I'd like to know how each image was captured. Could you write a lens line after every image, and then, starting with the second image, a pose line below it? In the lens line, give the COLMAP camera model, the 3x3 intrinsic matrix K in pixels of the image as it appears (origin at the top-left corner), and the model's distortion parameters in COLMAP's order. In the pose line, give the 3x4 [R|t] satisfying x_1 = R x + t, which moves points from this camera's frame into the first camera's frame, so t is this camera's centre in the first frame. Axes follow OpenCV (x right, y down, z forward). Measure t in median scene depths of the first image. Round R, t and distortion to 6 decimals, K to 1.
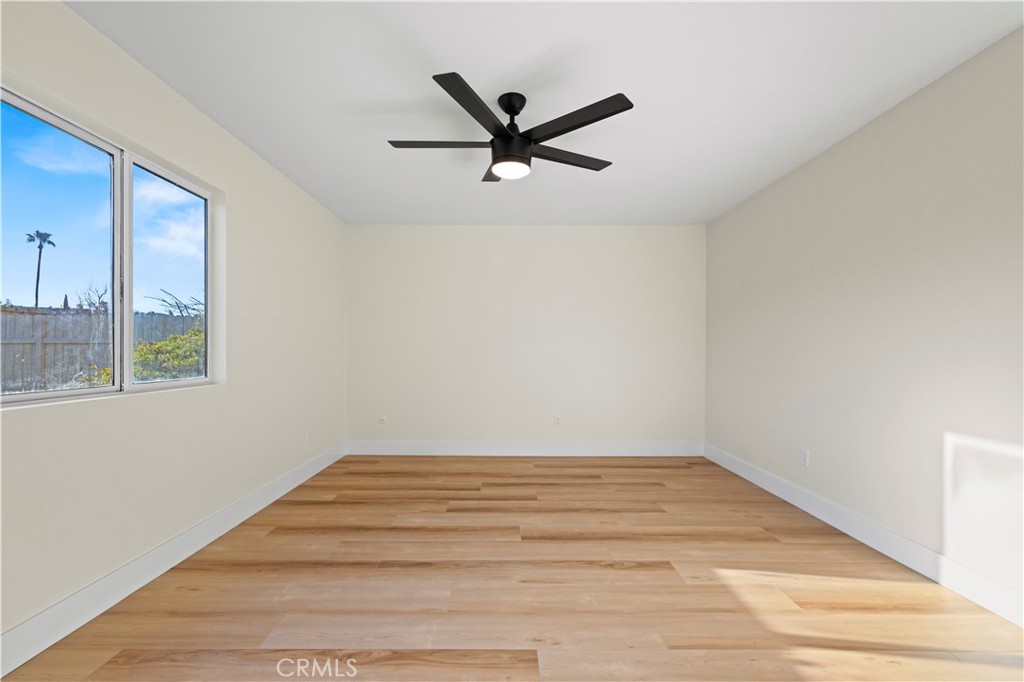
lens RADIAL K [[427.7, 0, 506.3], [0, 427.7, 349.6], [0, 0, 1]] dist [-0.000406, 0.000159]
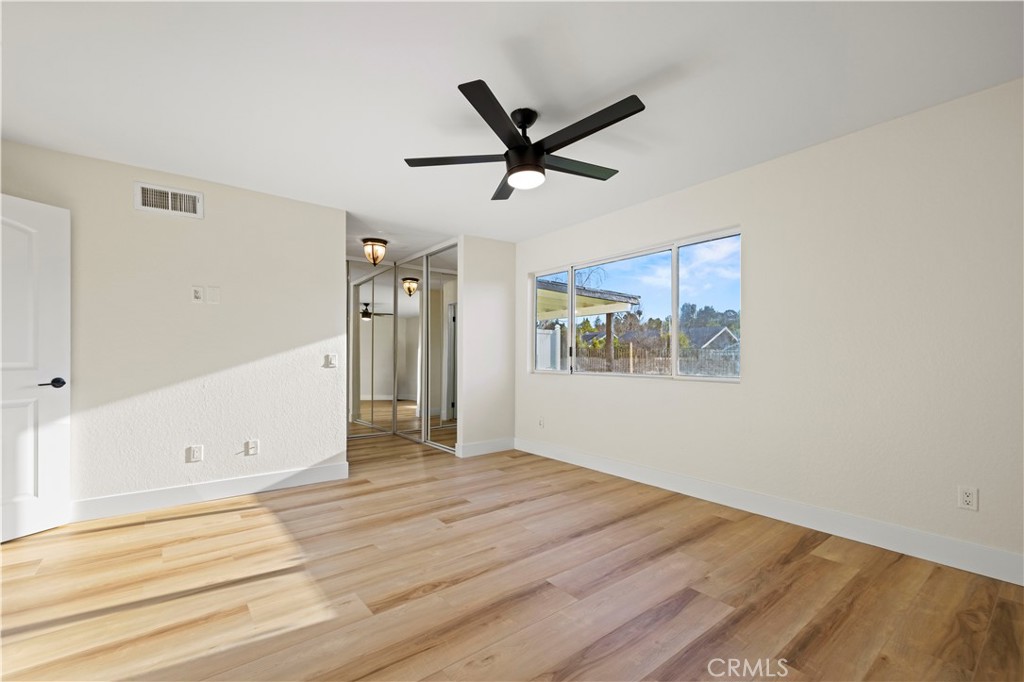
lens RADIAL K [[427.7, 0, 506.3], [0, 427.7, 349.6], [0, 0, 1]] dist [-0.000406, 0.000159]
pose [[-0.782879, -0.015368, -0.621984, 0.695879], [-0.004916, 0.999817, -0.018515, 0.010791], [0.622154, -0.011437, -0.782811, 1.796848]]
